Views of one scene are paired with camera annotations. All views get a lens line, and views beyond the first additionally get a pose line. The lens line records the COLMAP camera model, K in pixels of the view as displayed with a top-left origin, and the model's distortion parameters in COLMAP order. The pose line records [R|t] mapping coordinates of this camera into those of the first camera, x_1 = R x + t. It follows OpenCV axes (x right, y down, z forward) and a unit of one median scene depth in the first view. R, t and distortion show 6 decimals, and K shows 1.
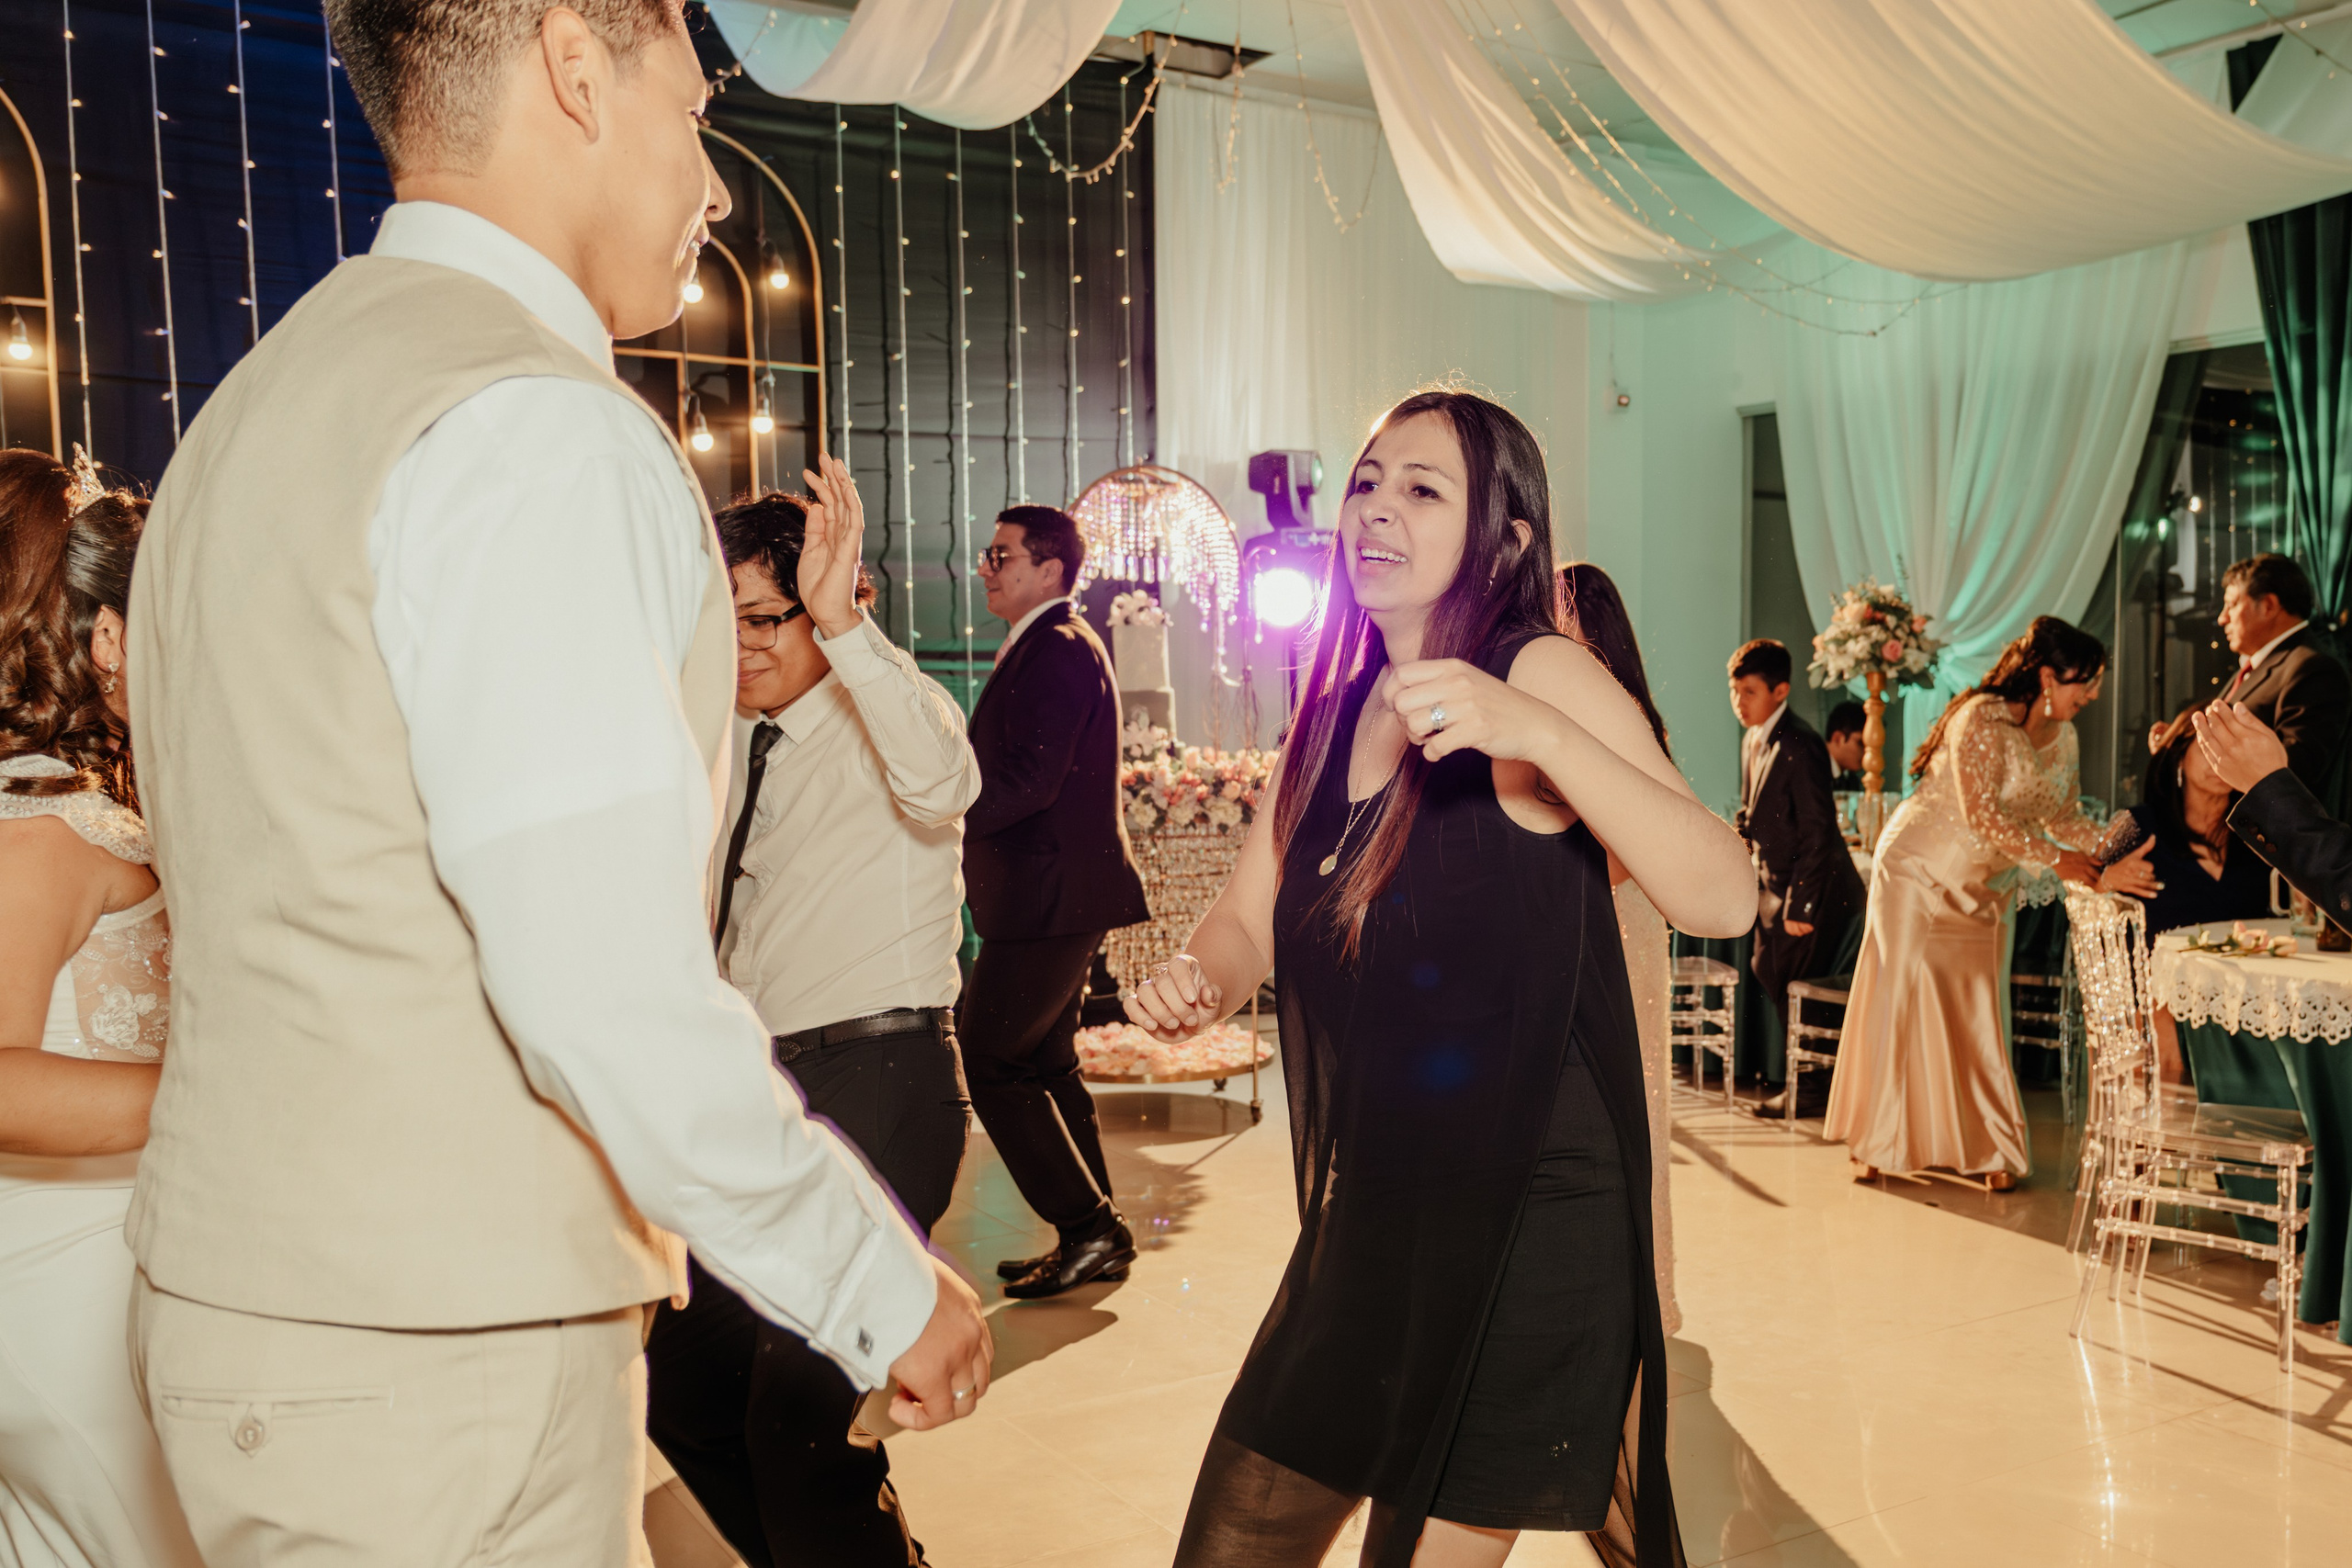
lens RADIAL K [[2069.7, 0, 1333.4], [0, 2069.7, 820.3], [0, 0, 1]] dist [0.031619, -0.005906]
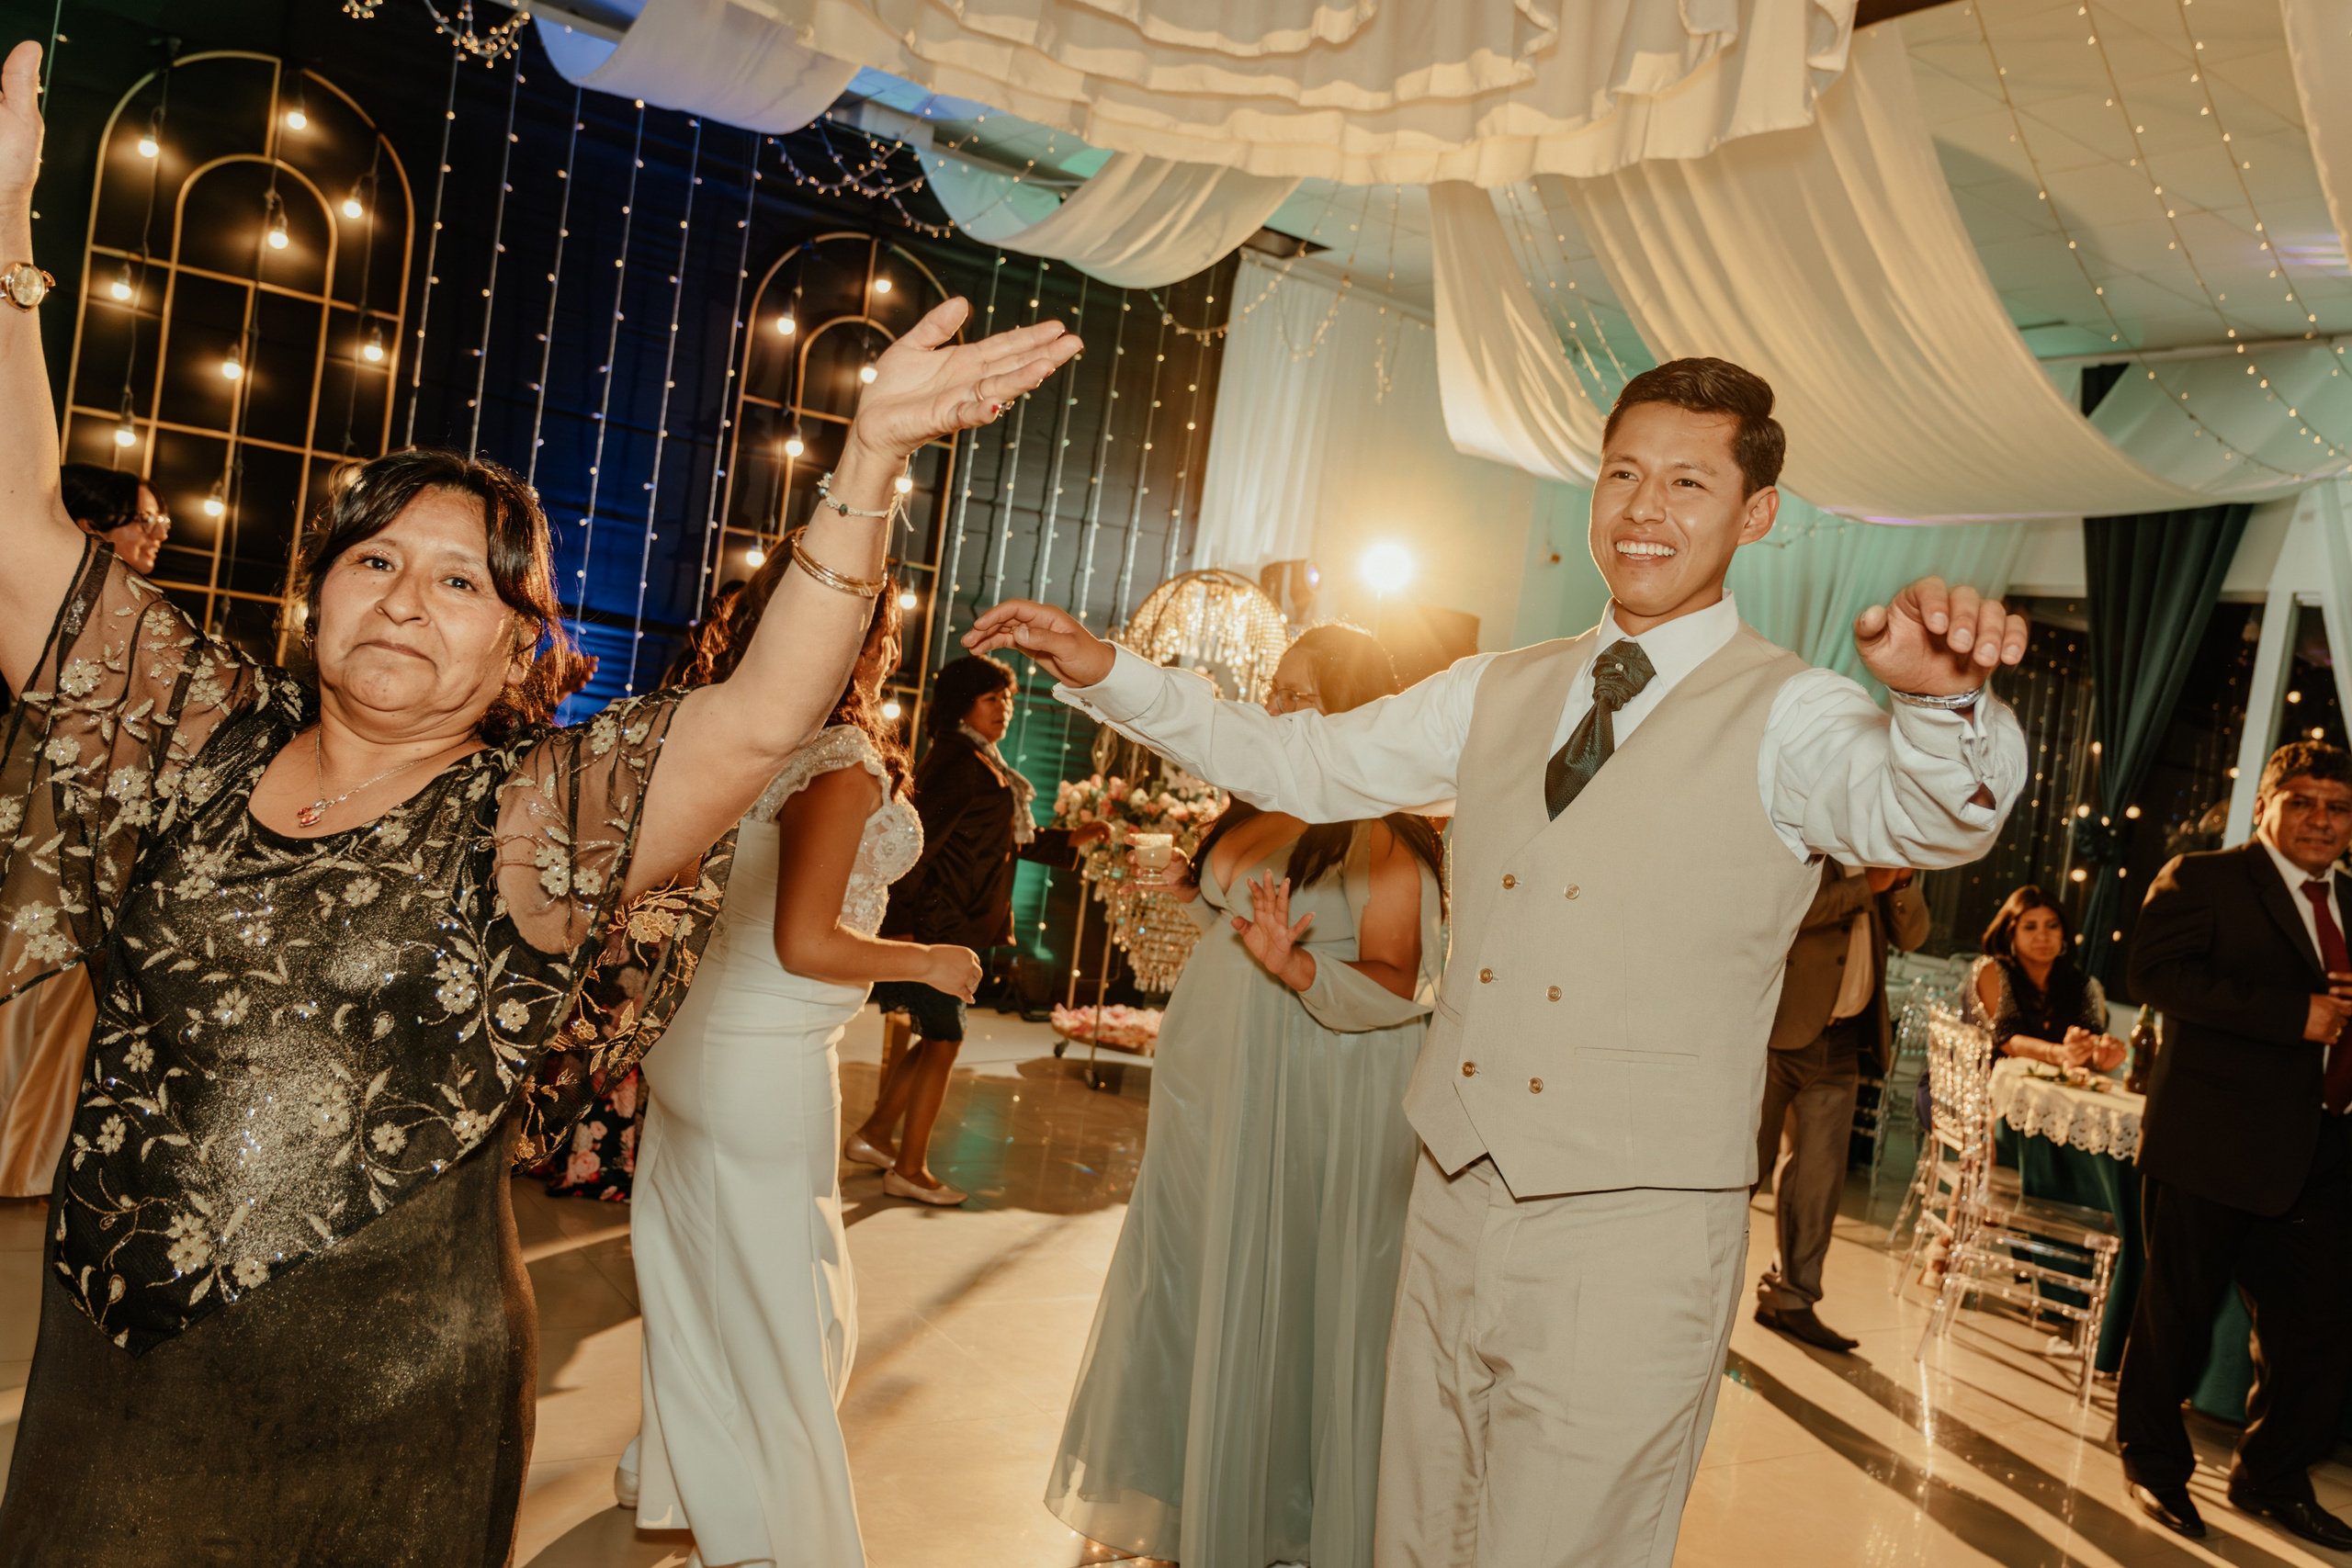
lens RADIAL K [[1835.1, 0, 1187.8], [0, 1835.1, 753.2], [0, 0, 1]] dist [0.016623, 0.013933]
pose [[0.988493, 0.150282, 0.017254, -0.098308], [-0.149259, 0.987524, -0.050186, -0.001297], [-0.024581, 0.047034, 0.998591, -0.096863]]
